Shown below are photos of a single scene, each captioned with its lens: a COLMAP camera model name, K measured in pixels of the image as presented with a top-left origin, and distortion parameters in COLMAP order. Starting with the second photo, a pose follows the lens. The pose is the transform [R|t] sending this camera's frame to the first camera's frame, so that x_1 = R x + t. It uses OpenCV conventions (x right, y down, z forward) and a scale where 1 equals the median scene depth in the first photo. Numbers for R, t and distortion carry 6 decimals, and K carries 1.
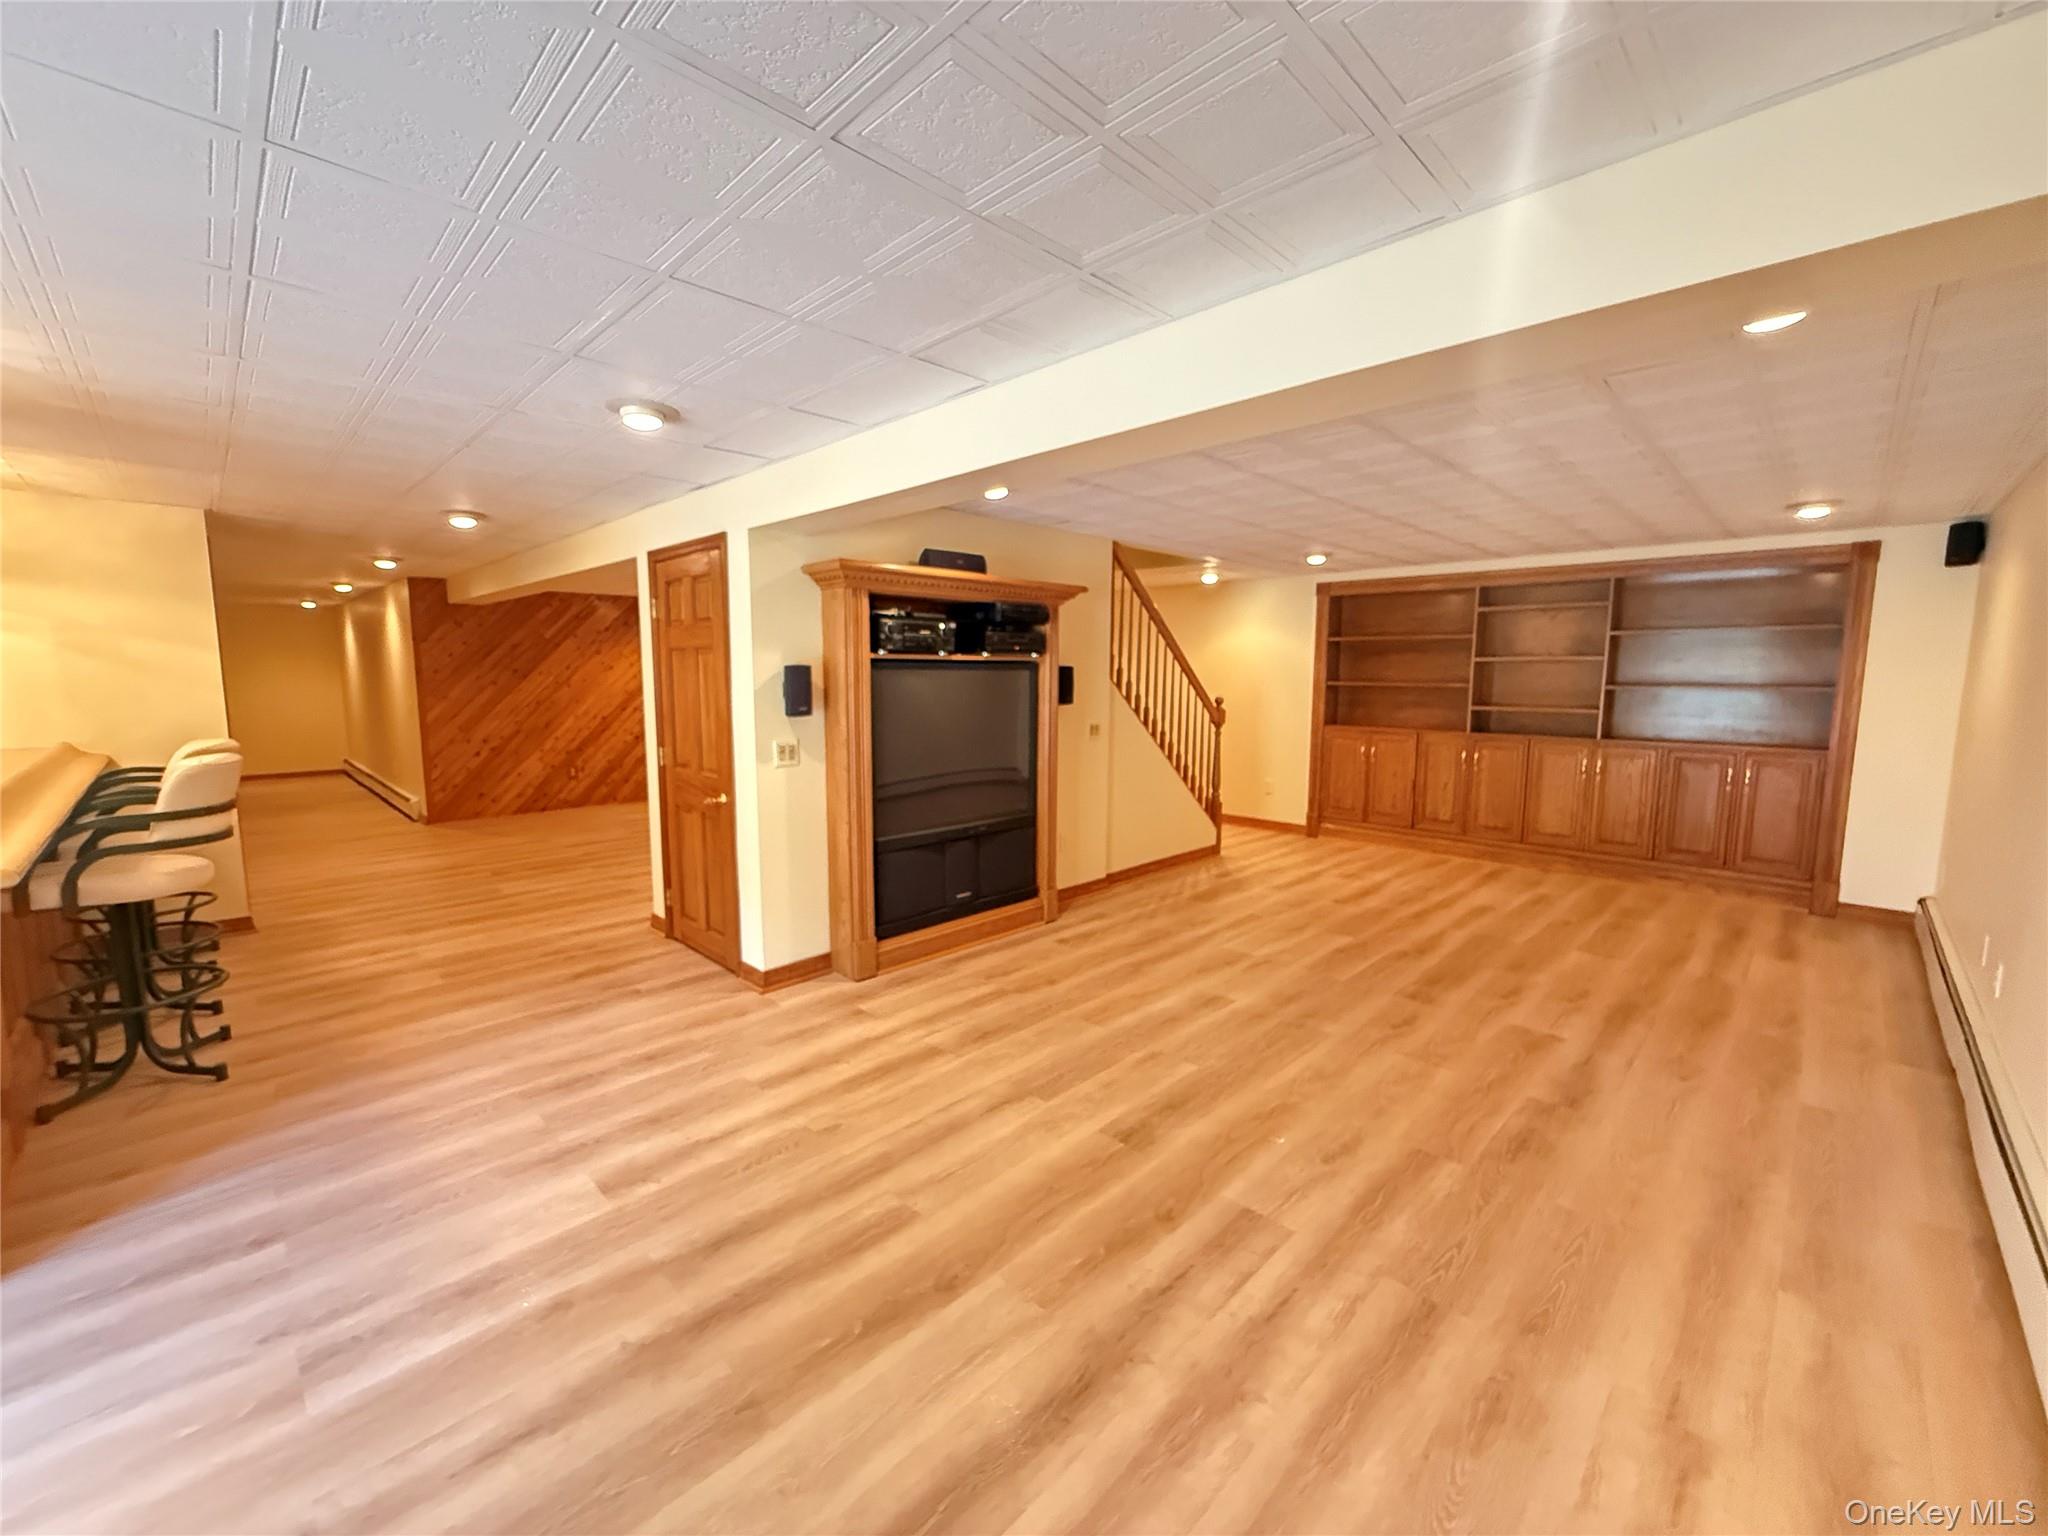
lens RADIAL K [[820.1, 0, 1018.1], [0, 820.1, 767.9], [0, 0, 1]] dist [-0.000094, -0.000369]
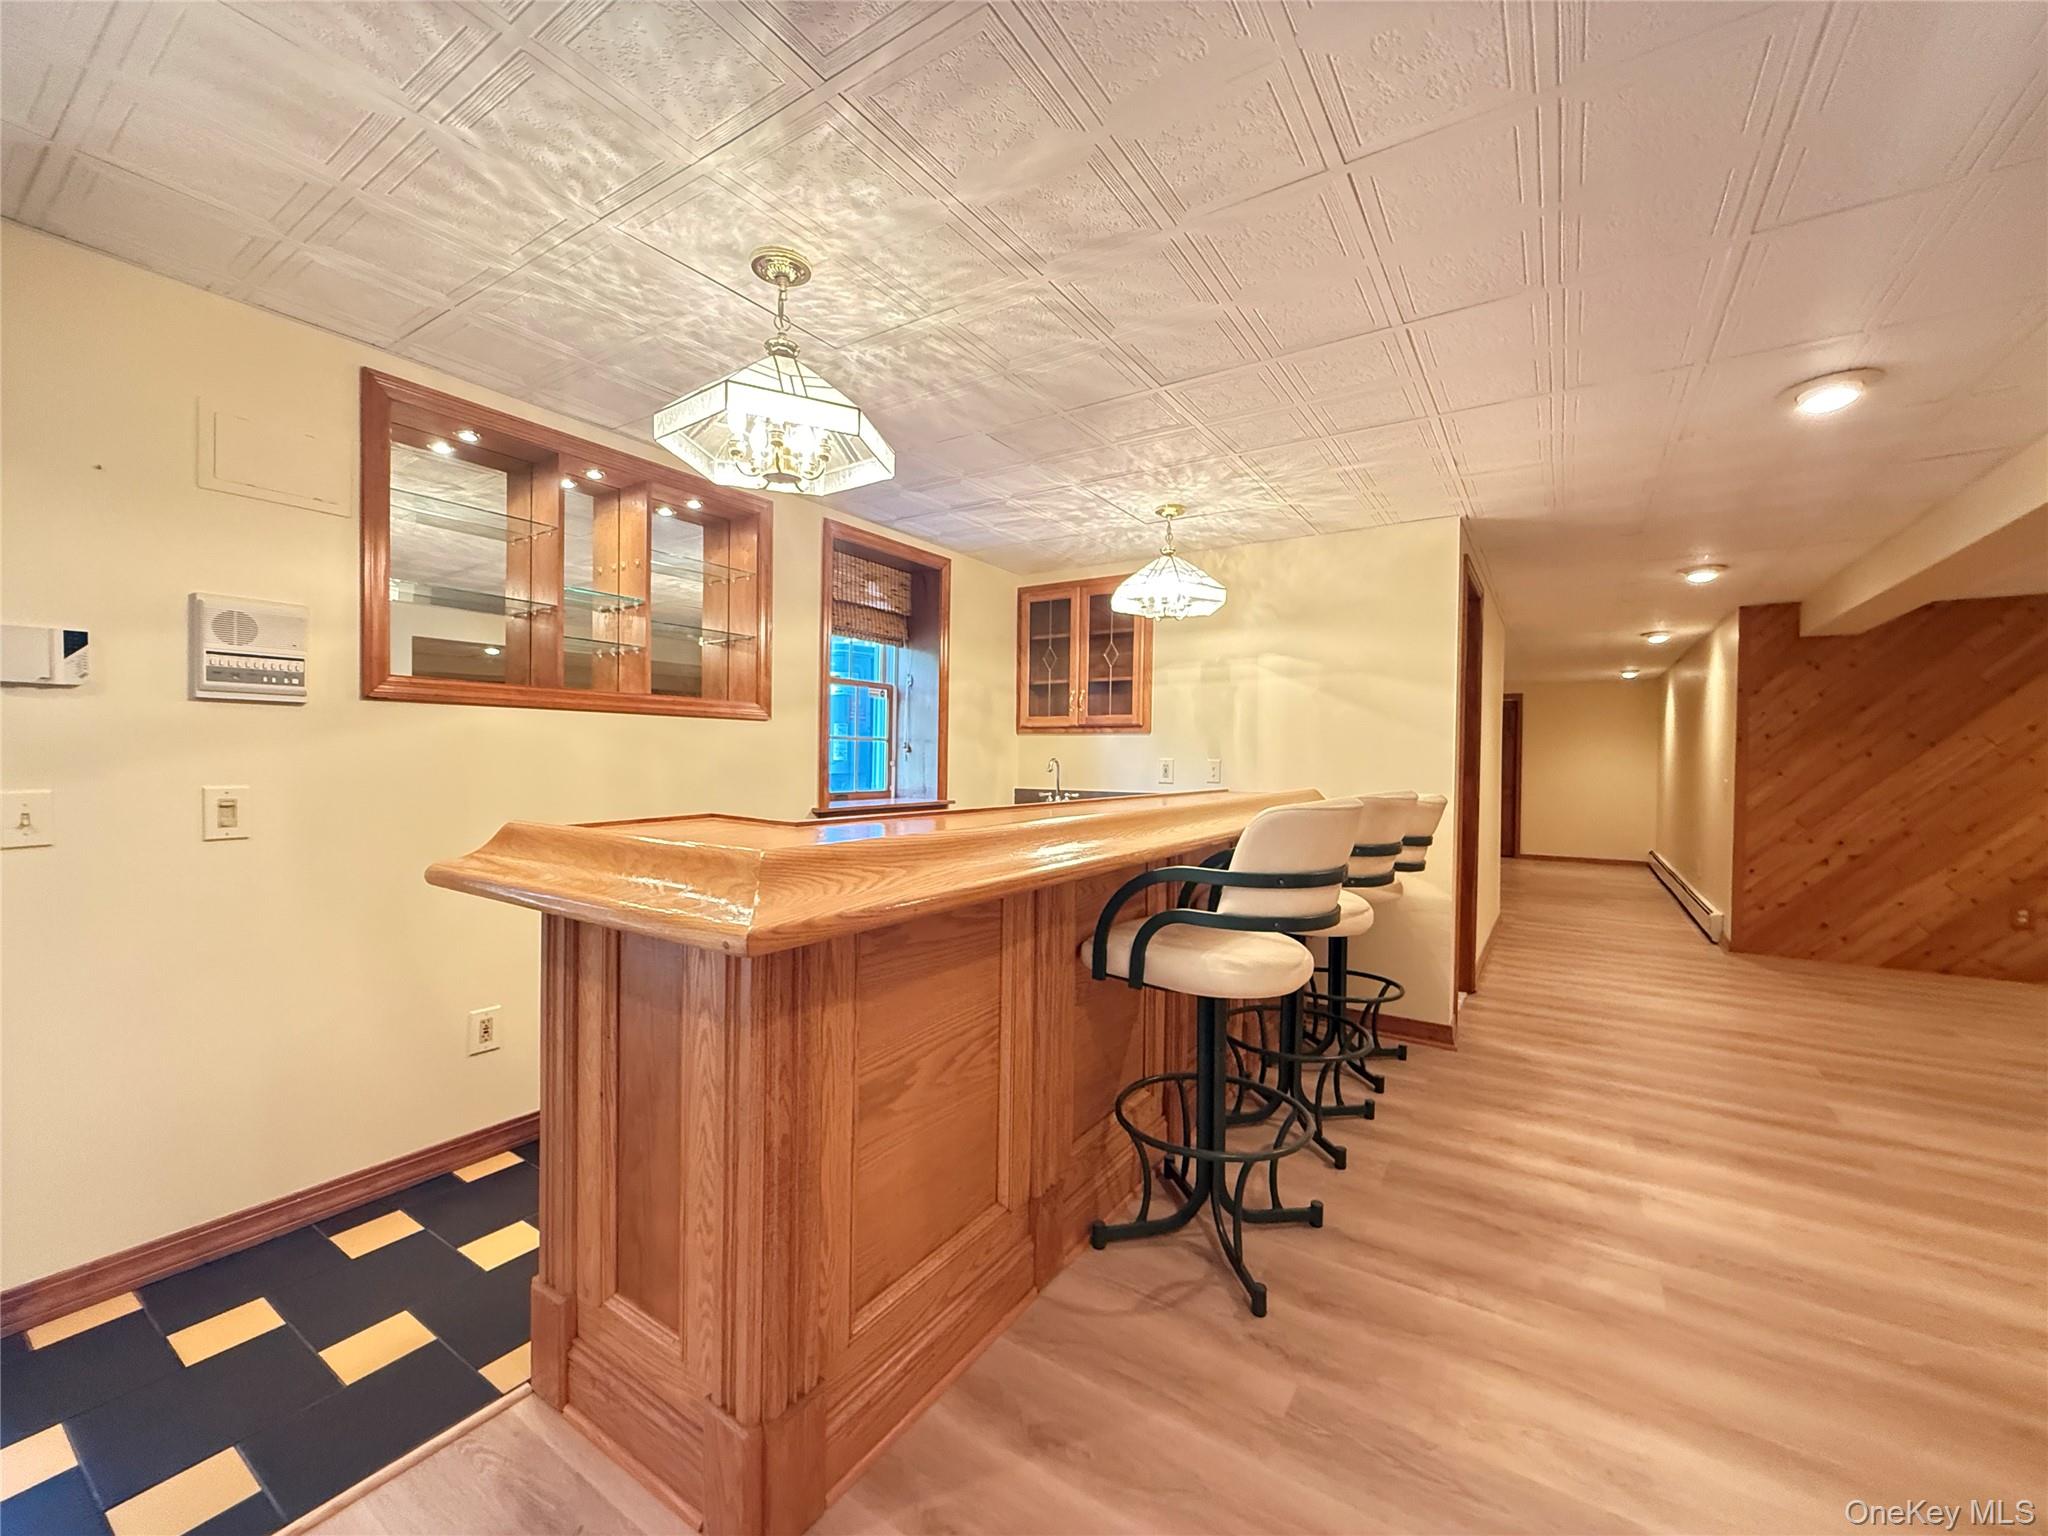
lens RADIAL K [[820.1, 0, 1013.1], [0, 820.1, 767.2], [0, 0, 1]] dist [-0.000094, -0.000369]
pose [[0.196433, 0.012435, -0.980438, -0.176615], [-0.129893, 0.991437, -0.013450, 0.001110], [0.971875, 0.129994, 0.196366, 0.281077]]
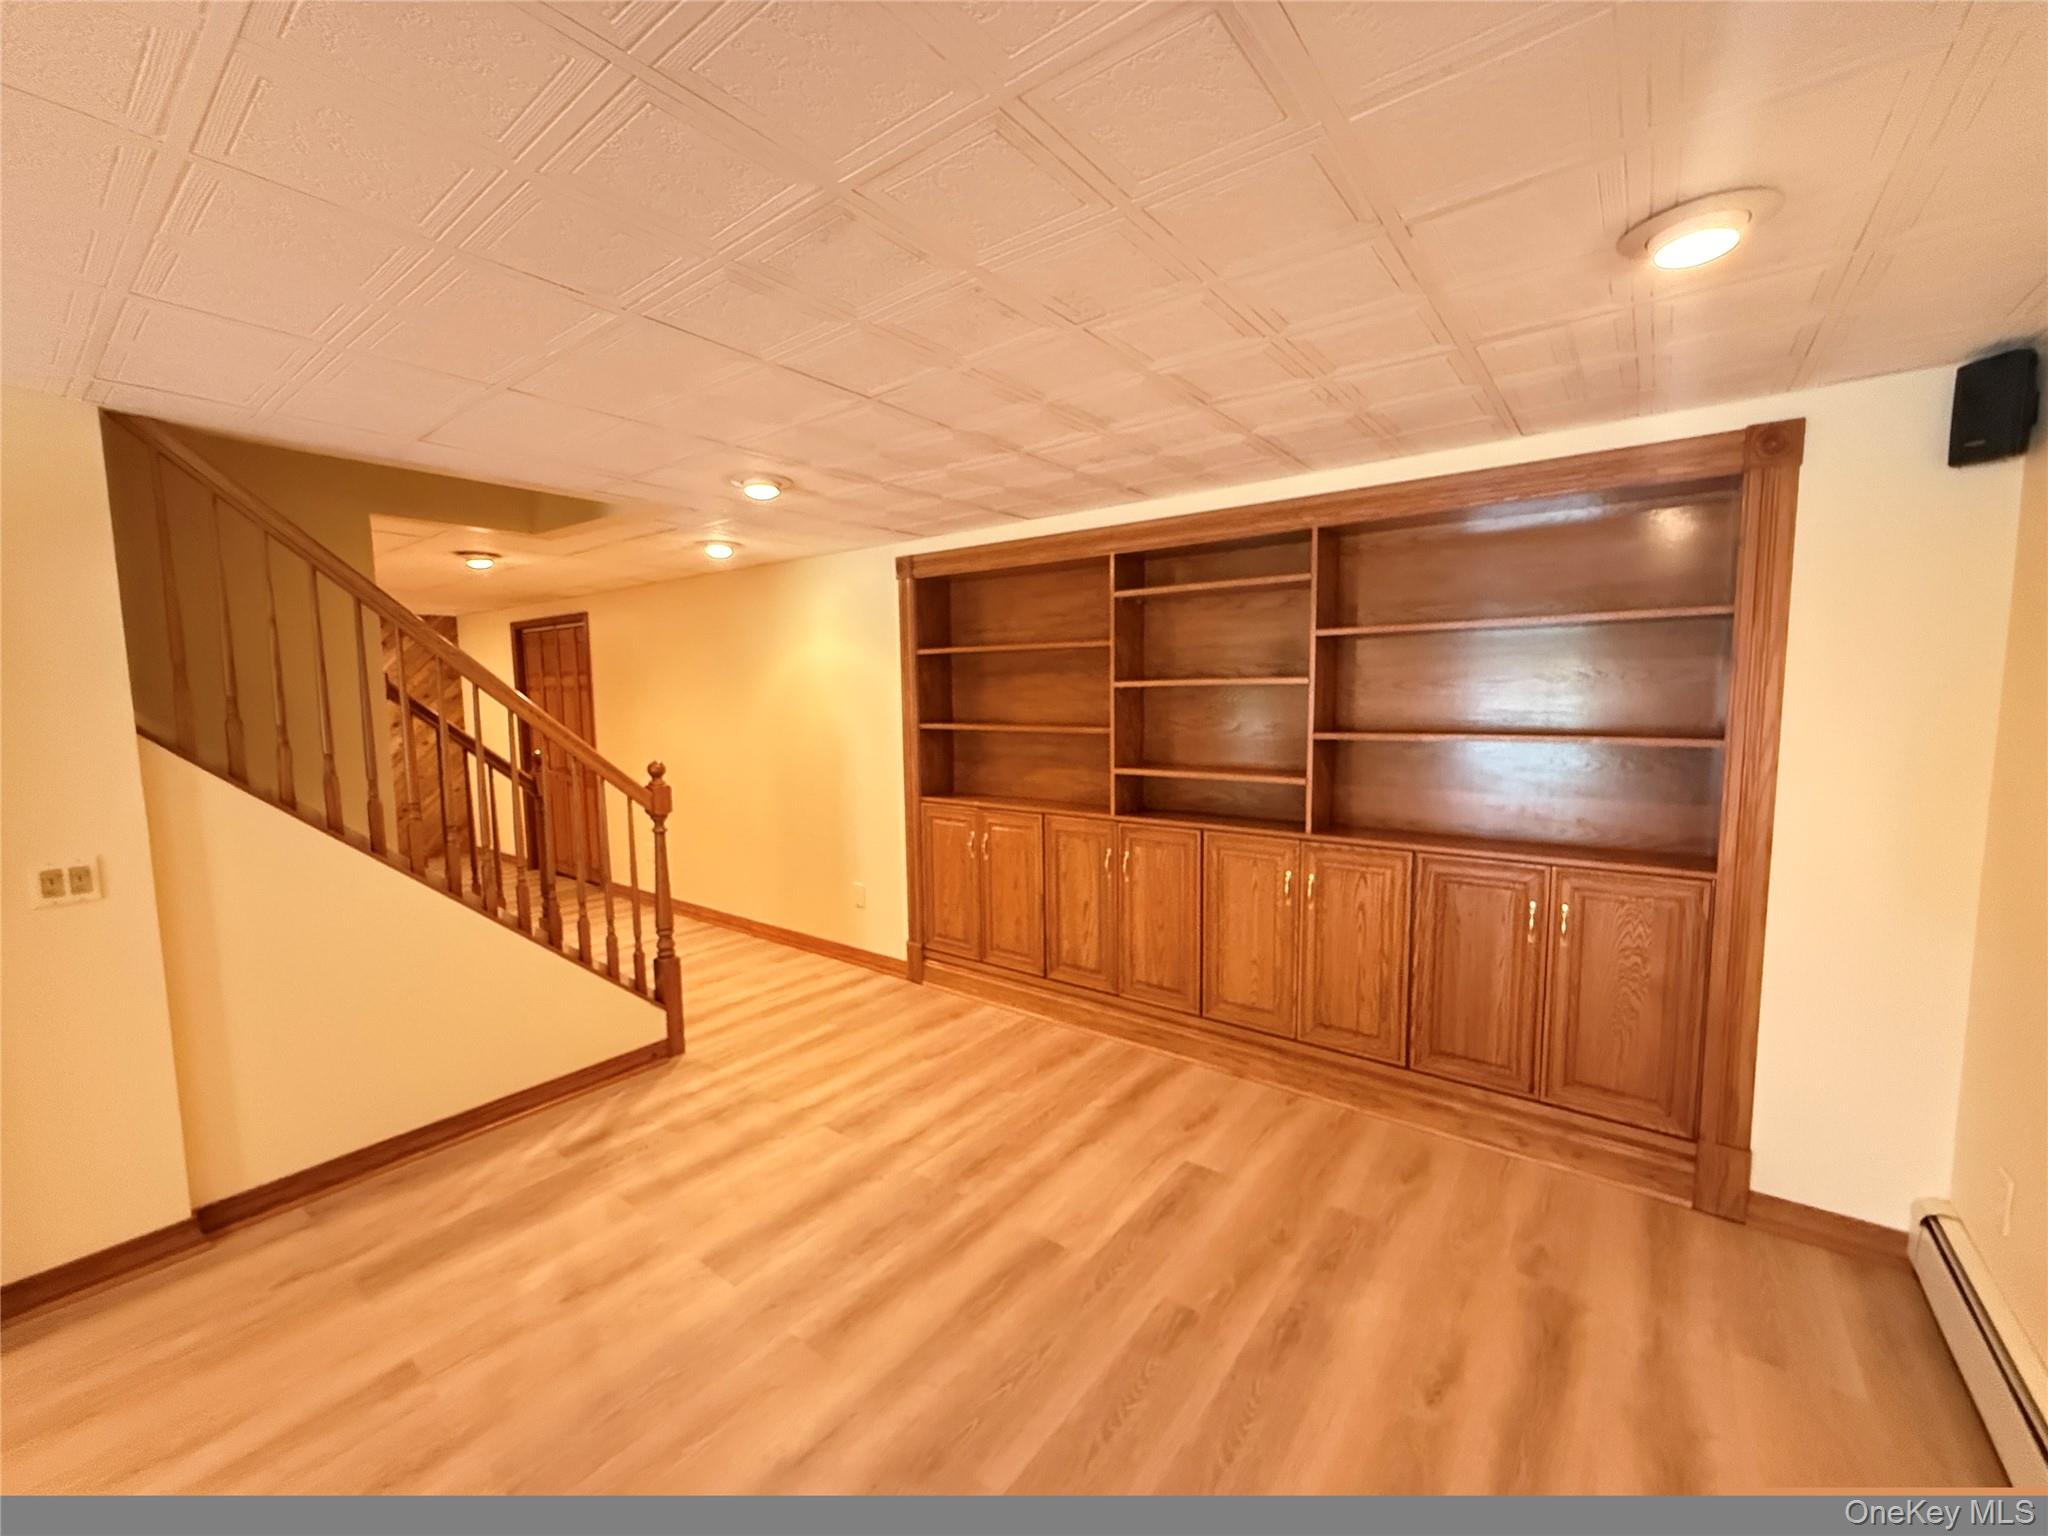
lens RADIAL K [[820.1, 0, 1017.1], [0, 820.1, 769.0], [0, 0, 1]] dist [-0.000094, -0.000369]
pose [[0.991295, -0.028442, 0.128547, 0.427639], [0.031241, 0.999316, -0.019810, -0.067399], [-0.127896, 0.023654, 0.991506, 0.469232]]
